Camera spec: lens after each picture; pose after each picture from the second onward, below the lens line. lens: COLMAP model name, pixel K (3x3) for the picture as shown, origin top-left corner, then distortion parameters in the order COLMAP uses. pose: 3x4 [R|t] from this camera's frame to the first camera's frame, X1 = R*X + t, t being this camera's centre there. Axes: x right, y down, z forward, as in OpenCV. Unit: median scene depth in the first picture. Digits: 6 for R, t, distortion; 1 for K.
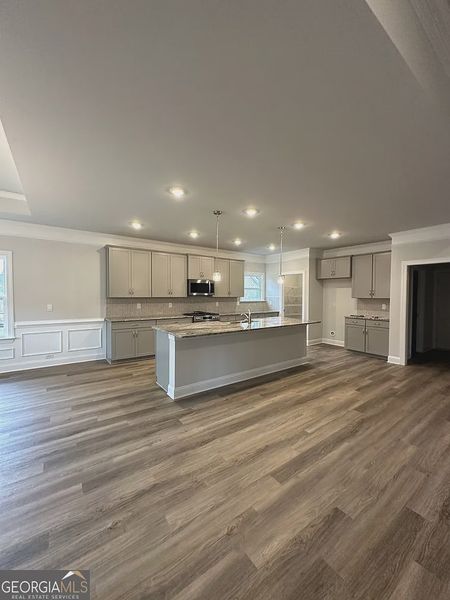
lens RADIAL K [[237.9, 0, 223.6], [0, 237.9, 300.3], [0, 0, 1]] dist [-0.000883, 0.000077]
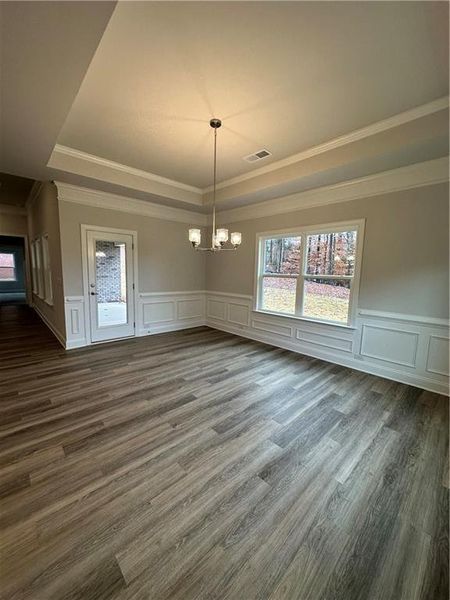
lens RADIAL K [[237.9, 0, 225.5], [0, 237.9, 301.1], [0, 0, 1]] dist [-0.000883, 0.000077]
pose [[-0.990334, -0.012550, -0.138136, -0.688349], [-0.033534, 0.988017, 0.150656, -0.023386], [0.134591, 0.153832, -0.978888, 1.049463]]
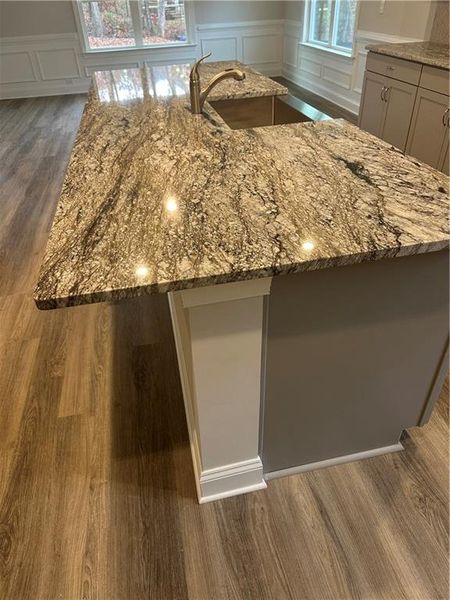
lens RADIAL K [[425.3, 0, 225.7], [0, 425.3, 301.1], [0, 0, 1]] dist [-0.002085, -0.009176]
pose [[-0.405700, 0.551825, -0.728626, 0.558028], [0.020424, 0.802453, 0.596366, -0.012813], [0.913778, 0.227064, -0.336825, 1.255477]]
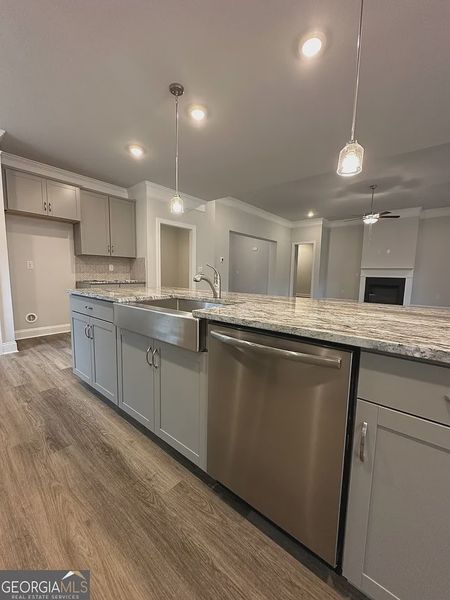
lens RADIAL K [[237.9, 0, 226.1], [0, 237.9, 301.0], [0, 0, 1]] dist [-0.000883, 0.000077]
pose [[-0.252946, -0.128086, 0.958964, -0.300177], [0.001398, 0.991148, 0.132754, 0.044447], [-0.967479, 0.034920, -0.250528, 1.104850]]
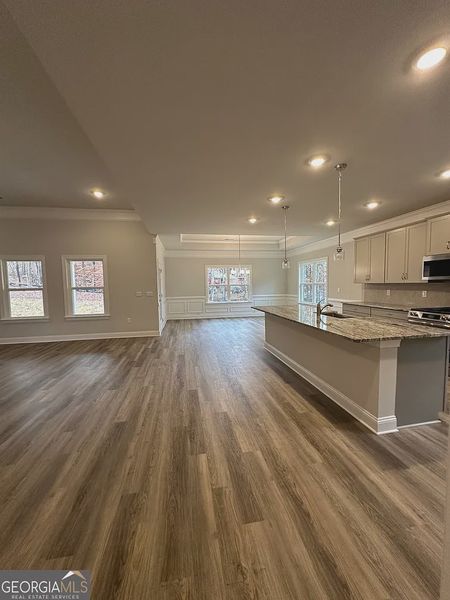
lens RADIAL K [[237.9, 0, 225.2], [0, 237.9, 297.6], [0, 0, 1]] dist [-0.000883, 0.000077]
pose [[-0.425893, 0.052960, -0.903222, 0.989250], [-0.009886, 0.997953, 0.063176, -0.011602], [0.904719, 0.035835, -0.424498, 1.074652]]
